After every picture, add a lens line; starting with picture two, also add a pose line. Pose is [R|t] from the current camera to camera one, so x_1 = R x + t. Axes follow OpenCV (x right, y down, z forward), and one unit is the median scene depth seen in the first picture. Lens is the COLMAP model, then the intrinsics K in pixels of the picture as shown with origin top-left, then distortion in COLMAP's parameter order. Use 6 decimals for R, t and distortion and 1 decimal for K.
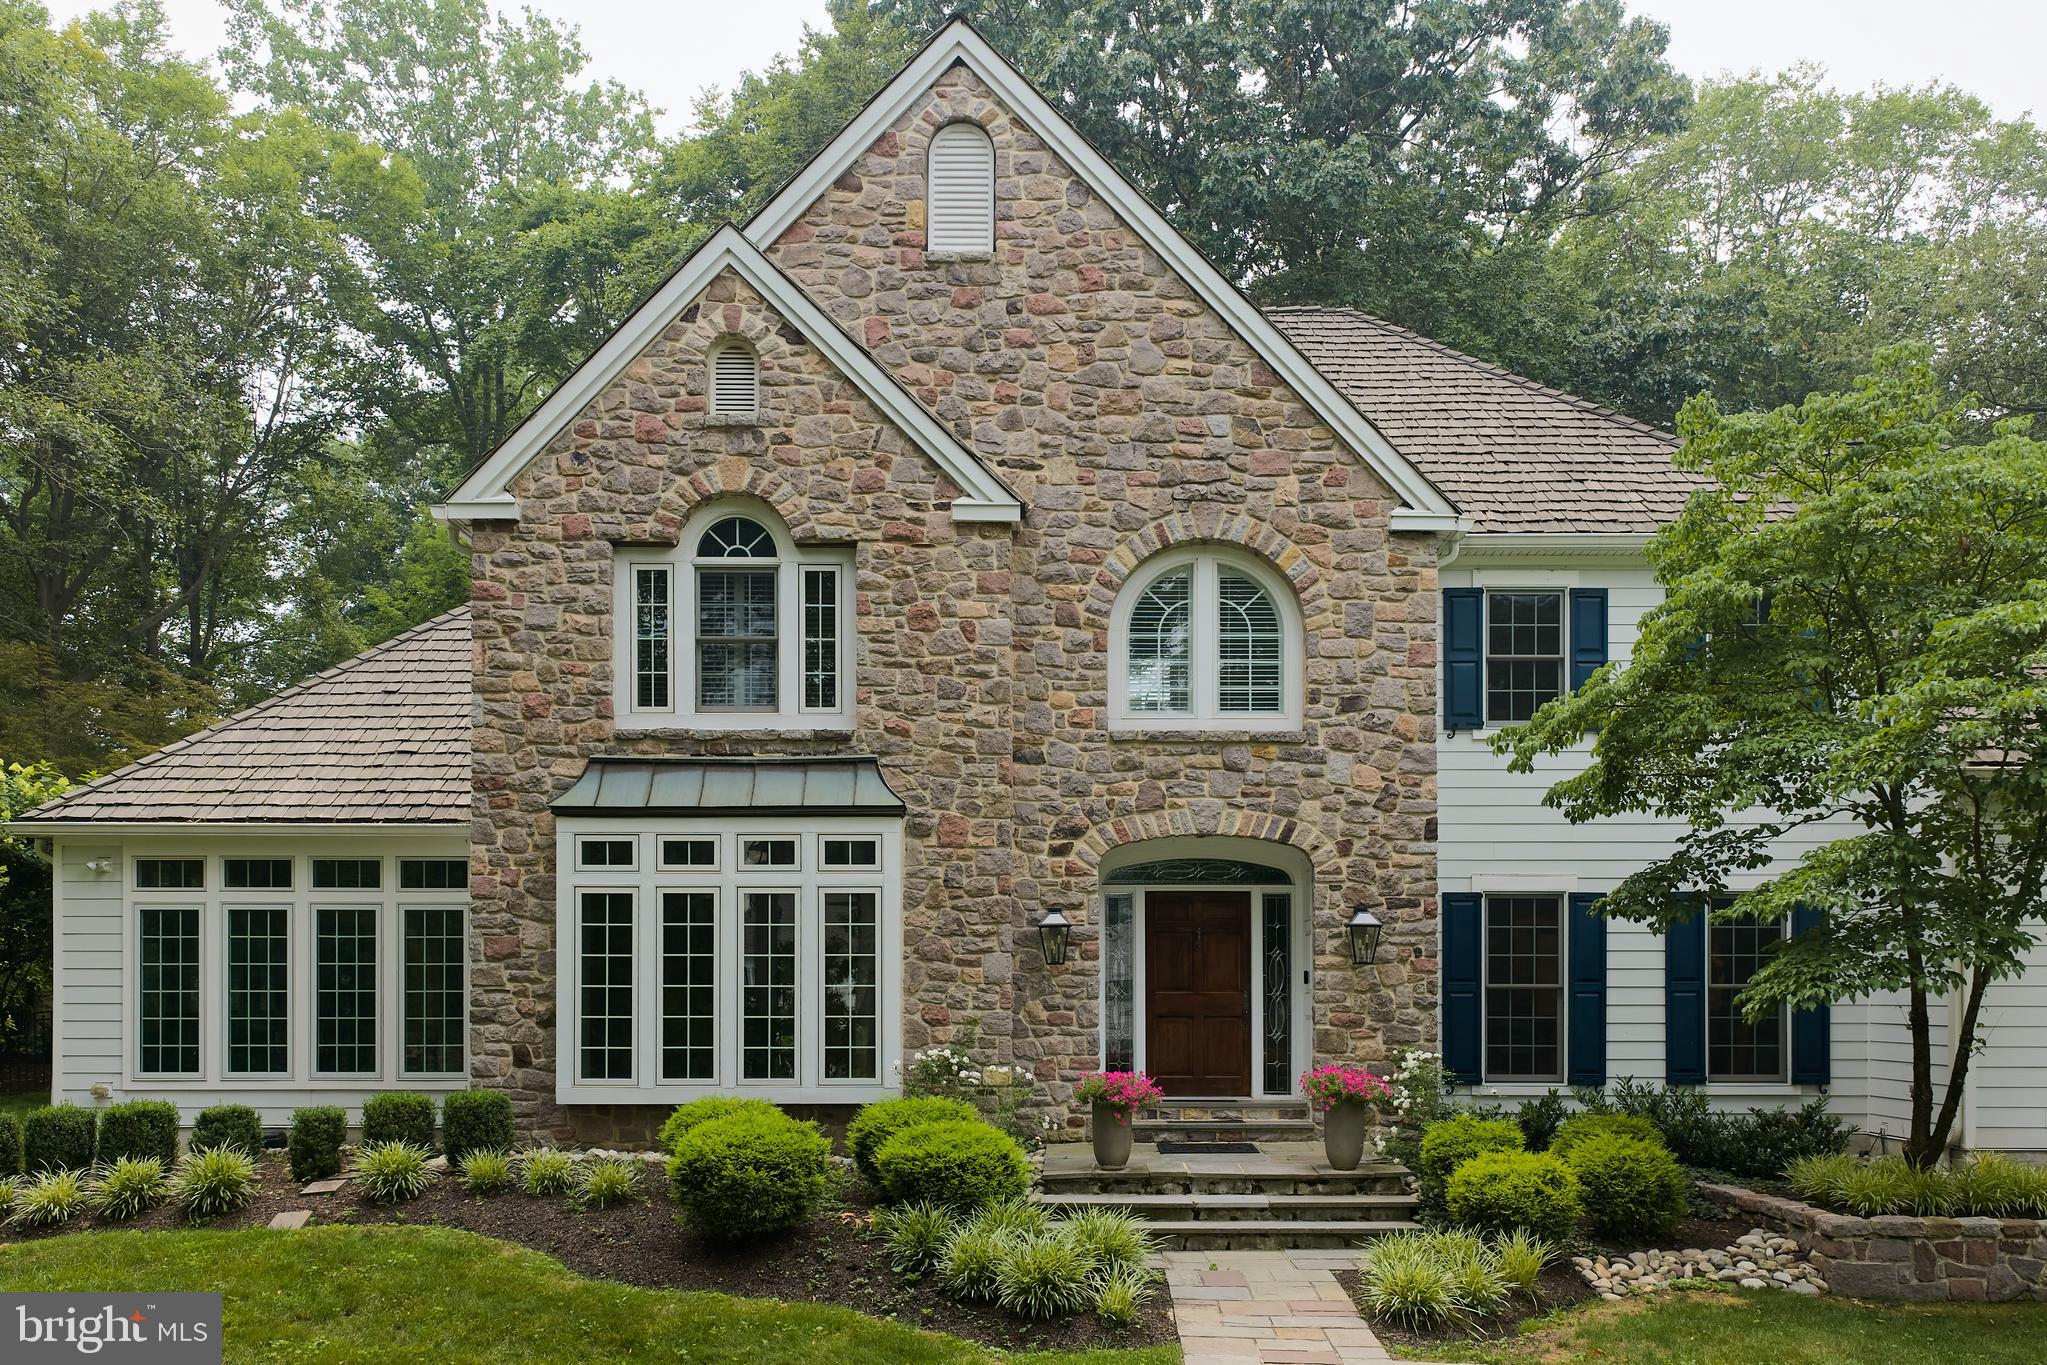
lens RADIAL K [[1668.2, 0, 1056.0], [0, 1668.2, 928.1], [0, 0, 1]] dist [0.017435, -0.036720]
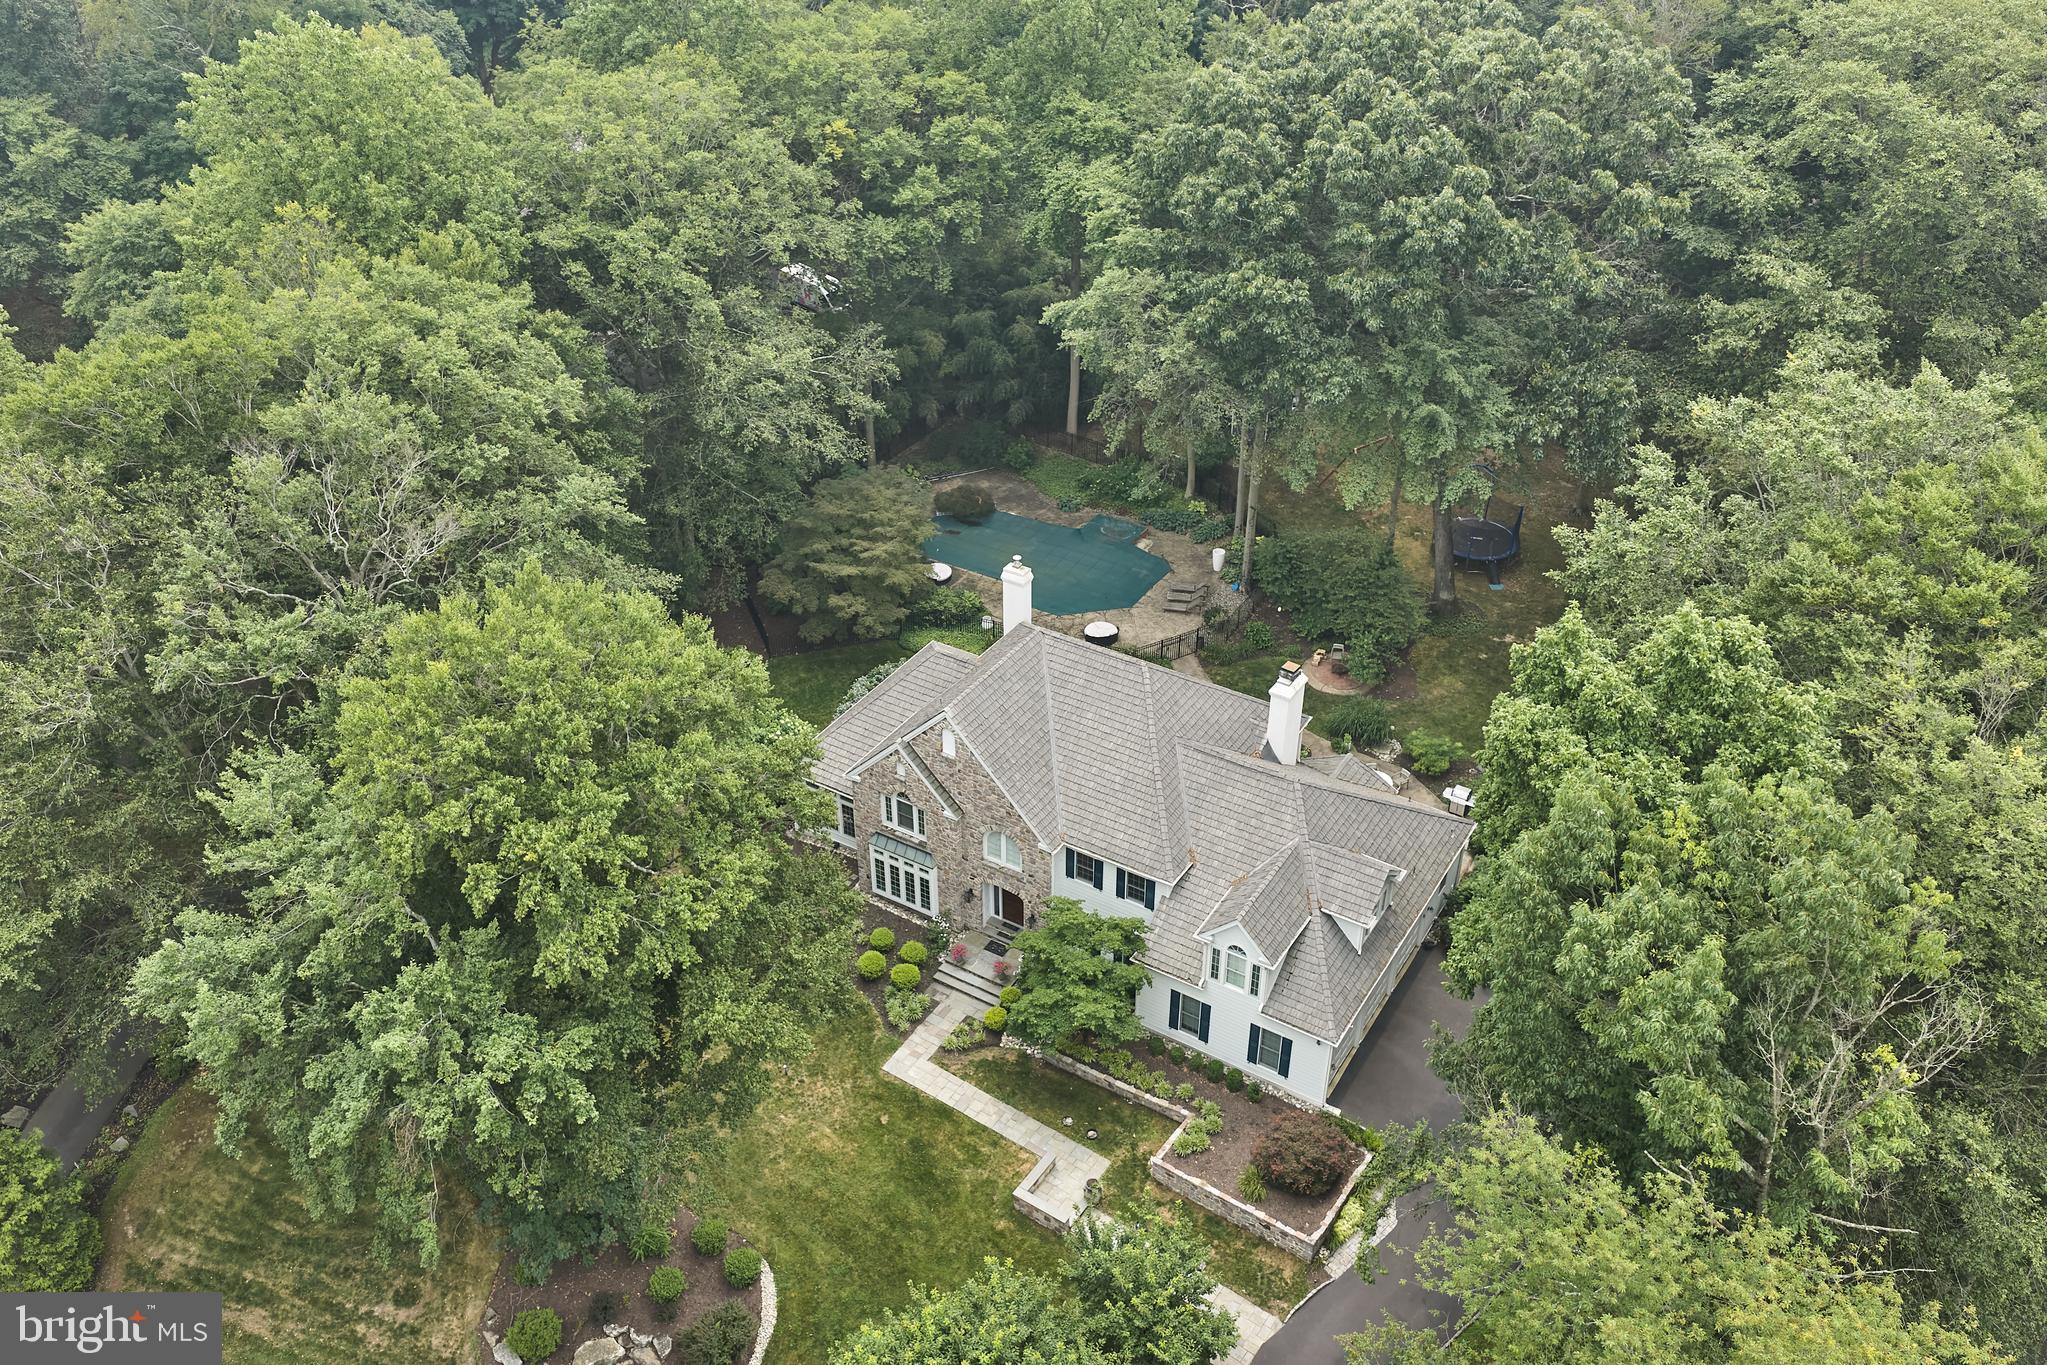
lens RADIAL K [[1638.2, 0, 1023.5], [0, 1638.2, 682.5], [0, 0, 1]] dist [0.010182, -0.007224]
pose [[0.853649, 0.290003, -0.432645, 1.762723], [0.006008, 0.825115, 0.564932, -2.793989], [0.520814, -0.484853, 0.702616, -1.600226]]
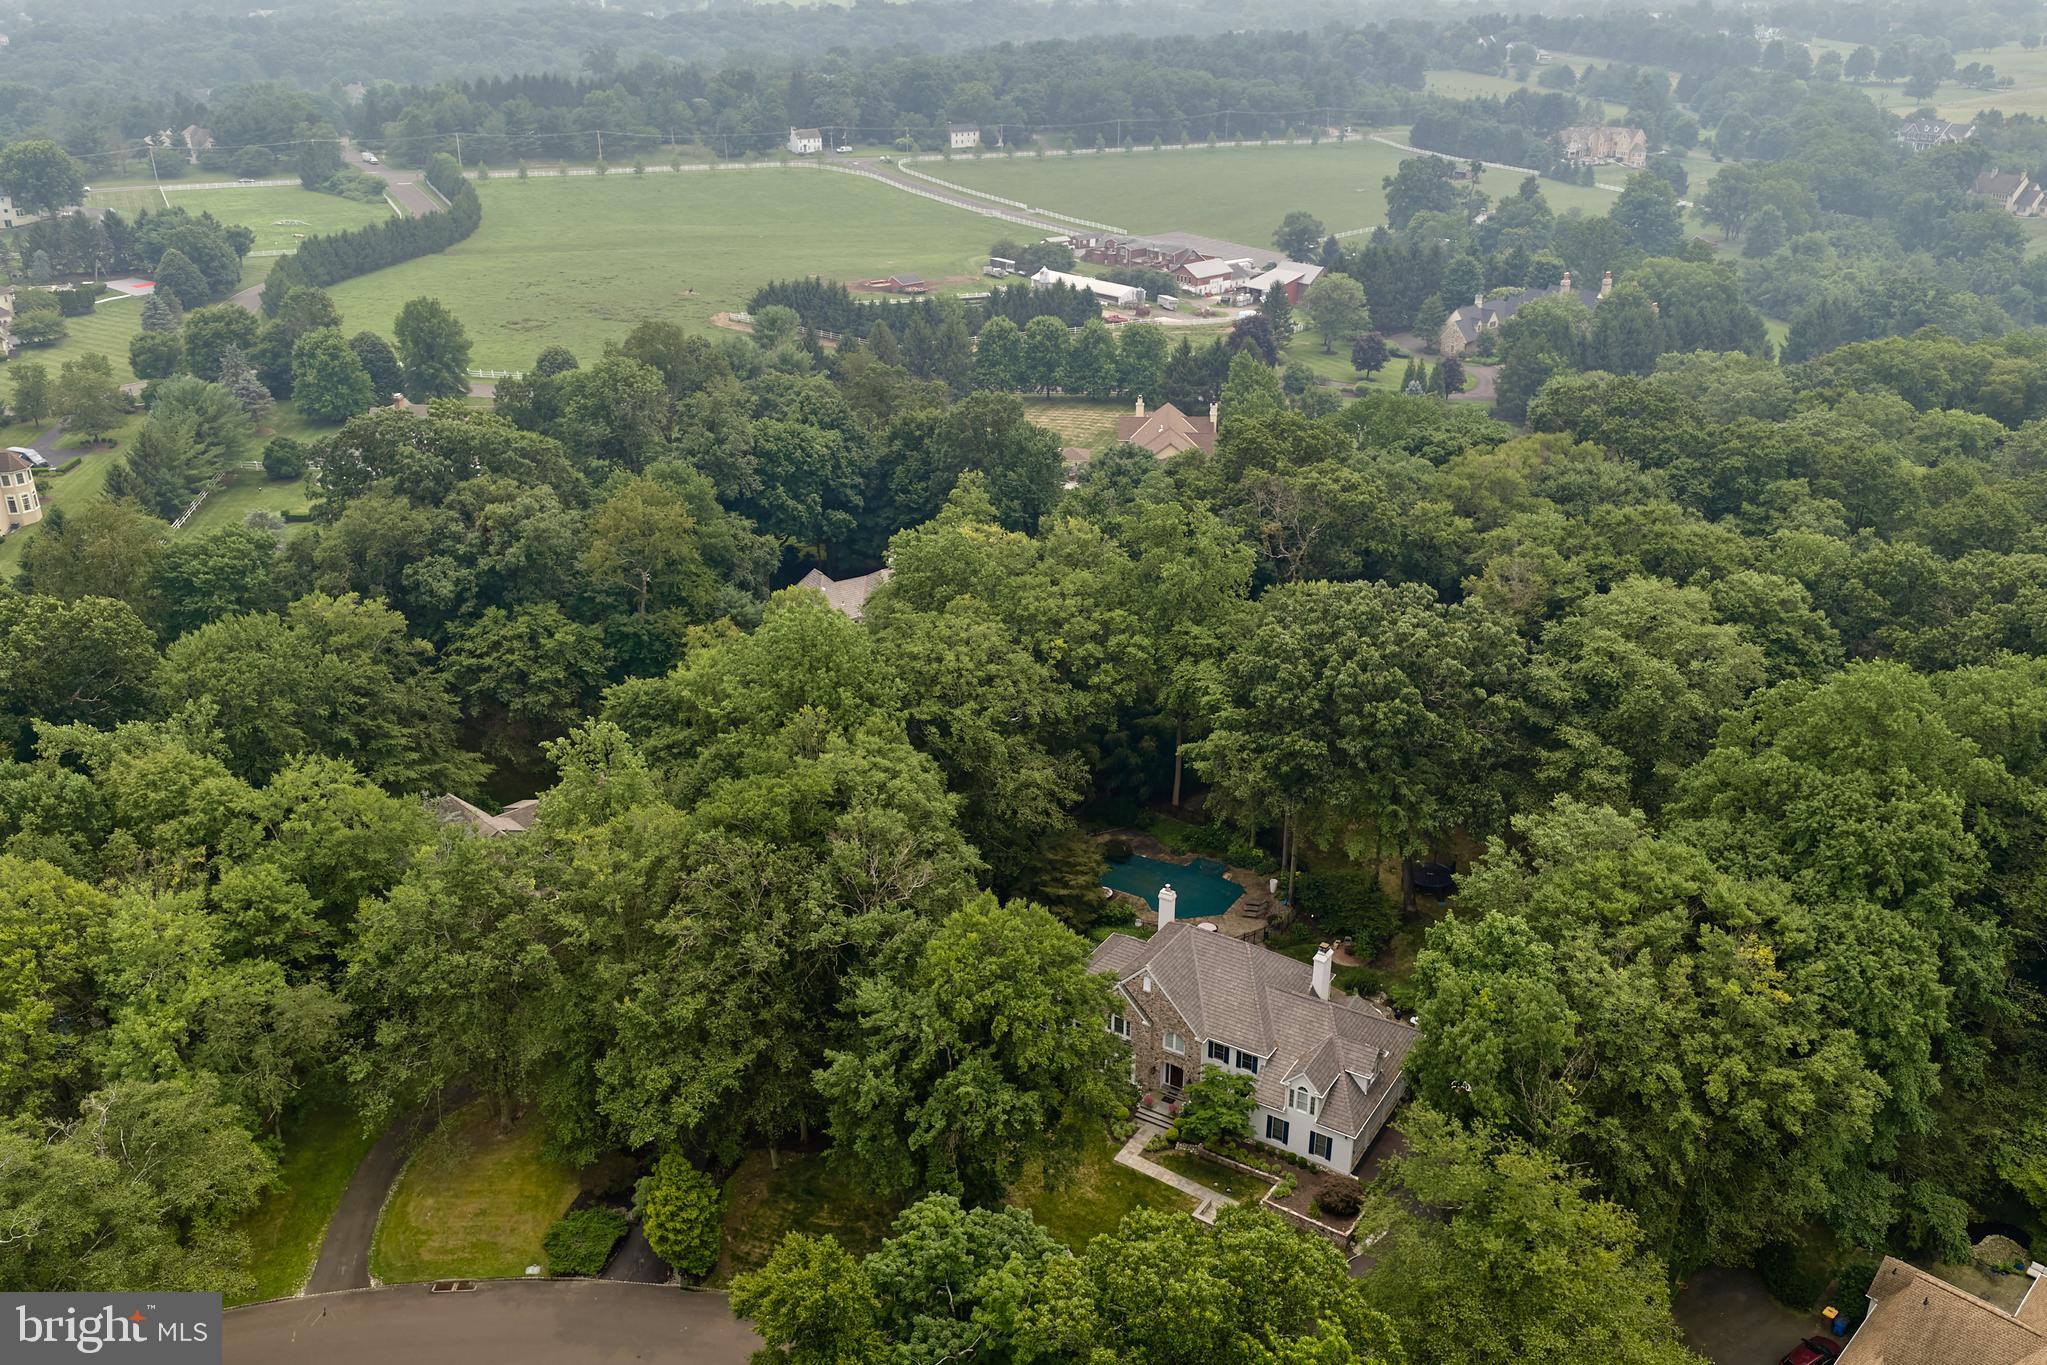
lens RADIAL K [[1581.1, 0, 1030.8], [0, 1581.1, 716.2], [0, 0, 1]] dist [0.035875, -0.001495]
pose [[0.852057, 0.212642, -0.478311, 2.715501], [0.004456, 0.910789, 0.412847, -4.583806], [0.523429, -0.353901, 0.775097, -4.488727]]
